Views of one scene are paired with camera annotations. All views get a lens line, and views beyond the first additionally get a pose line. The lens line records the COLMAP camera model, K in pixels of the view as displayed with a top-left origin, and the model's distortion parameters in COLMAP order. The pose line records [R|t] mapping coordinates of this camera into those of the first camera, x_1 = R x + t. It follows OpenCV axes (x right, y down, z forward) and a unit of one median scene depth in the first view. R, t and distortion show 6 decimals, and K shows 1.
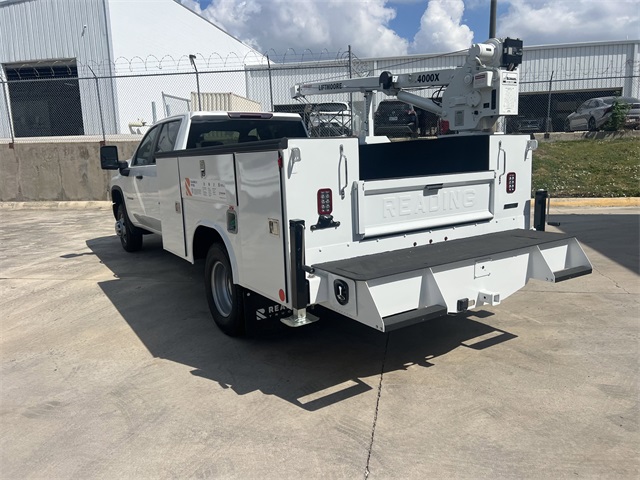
lens RADIAL K [[479.4, 0, 316.0], [0, 479.4, 237.0], [0, 0, 1]] dist [0.052304, -0.054901]
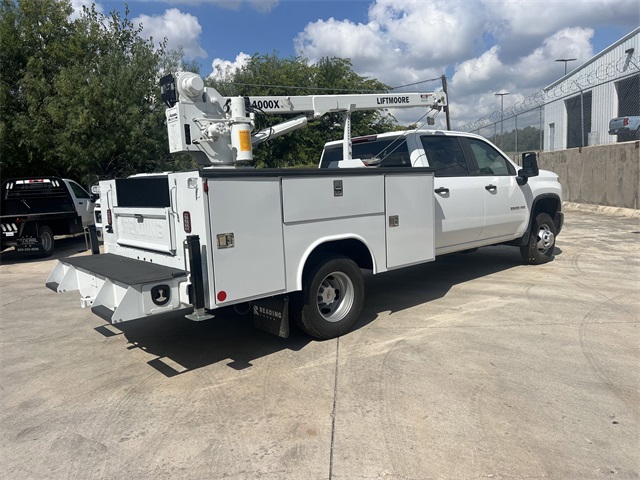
lens RADIAL K [[479.4, 0, 319.6], [0, 479.4, 246.9], [0, 0, 1]] dist [0.052304, -0.054901]
pose [[0.145435, 0.159661, -0.976400, 1.469824], [-0.123642, 0.982089, 0.142175, -0.247985], [0.981612, 0.100047, 0.162571, 1.187592]]
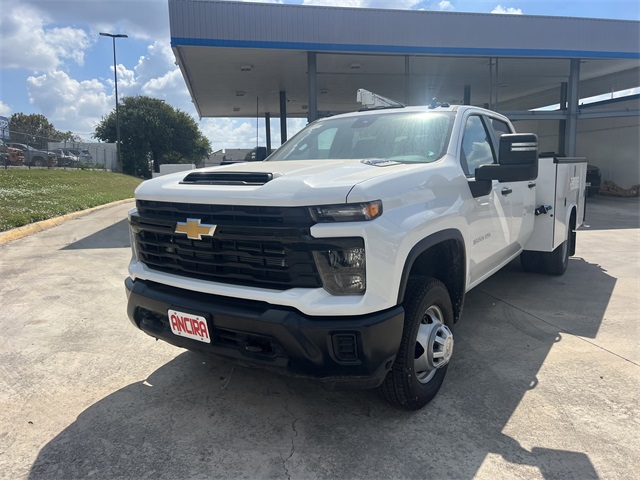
lens RADIAL K [[479.4, 0, 318.1], [0, 479.4, 235.5], [0, 0, 1]] dist [0.052304, -0.054901]
pose [[-0.386993, -0.086043, 0.918059, -1.524514], [0.183347, 0.968575, 0.168064, -0.389641], [-0.903671, 0.233363, -0.359056, 2.594348]]
